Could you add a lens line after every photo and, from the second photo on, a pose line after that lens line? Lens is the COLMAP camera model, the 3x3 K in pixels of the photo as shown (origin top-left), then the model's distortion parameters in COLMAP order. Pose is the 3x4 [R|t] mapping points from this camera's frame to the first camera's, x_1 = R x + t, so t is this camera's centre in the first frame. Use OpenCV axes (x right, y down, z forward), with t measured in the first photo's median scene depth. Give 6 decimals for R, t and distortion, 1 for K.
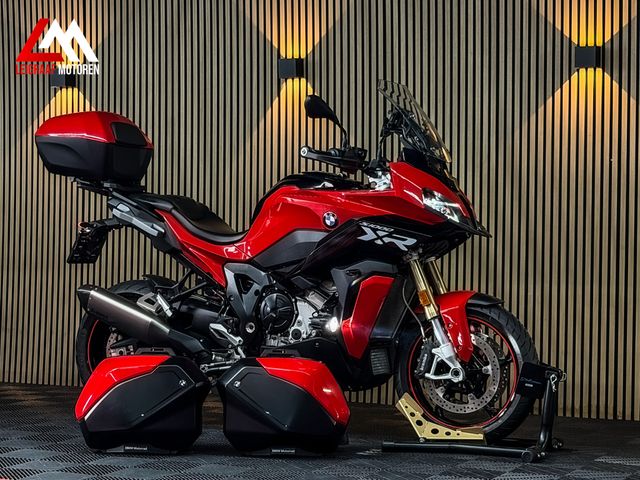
lens RADIAL K [[1416.9, 0, 318.5], [0, 1416.9, 248.9], [0, 0, 1]] dist [0.092467, 0.207257]
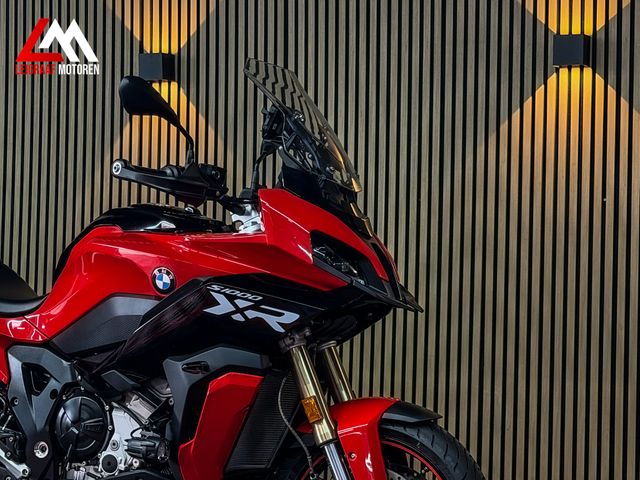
lens RADIAL K [[1416.9, 0, 318.5], [0, 1416.9, 248.9], [0, 0, 1]] dist [0.092467, 0.207257]
pose [[0.999608, 0.014822, 0.023758, 0.058587], [-0.013801, 0.998997, -0.042587, -0.008342], [-0.024365, 0.042243, 0.998810, 0.362721]]
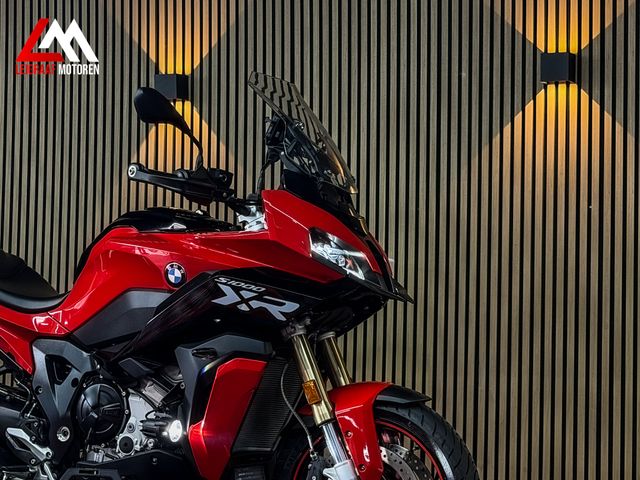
lens RADIAL K [[1416.9, 0, 318.5], [0, 1416.9, 248.9], [0, 0, 1]] dist [0.092467, 0.207257]
pose [[0.999890, 0.010976, 0.009967, 0.066841], [-0.010290, 0.997736, -0.066466, 0.011030], [-0.010674, 0.066356, 0.997739, 0.310396]]
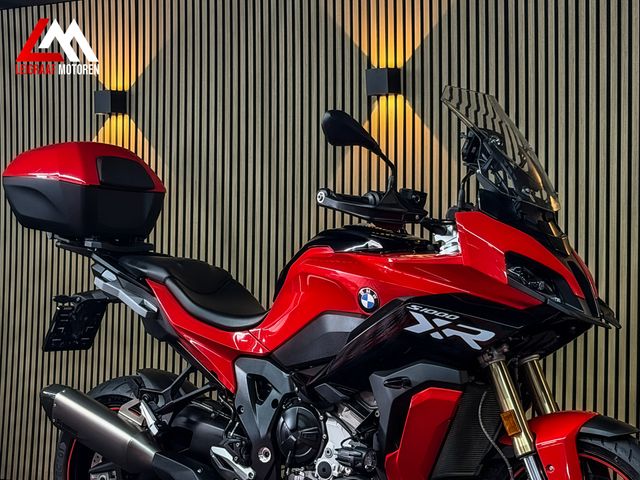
lens RADIAL K [[1416.9, 0, 318.5], [0, 1416.9, 248.9], [0, 0, 1]] dist [0.092467, 0.207257]
pose [[0.985182, -0.001627, -0.171502, 0.094371], [-0.002665, 0.999689, -0.024794, -0.026498], [0.171489, 0.024883, 0.984872, 0.332539]]
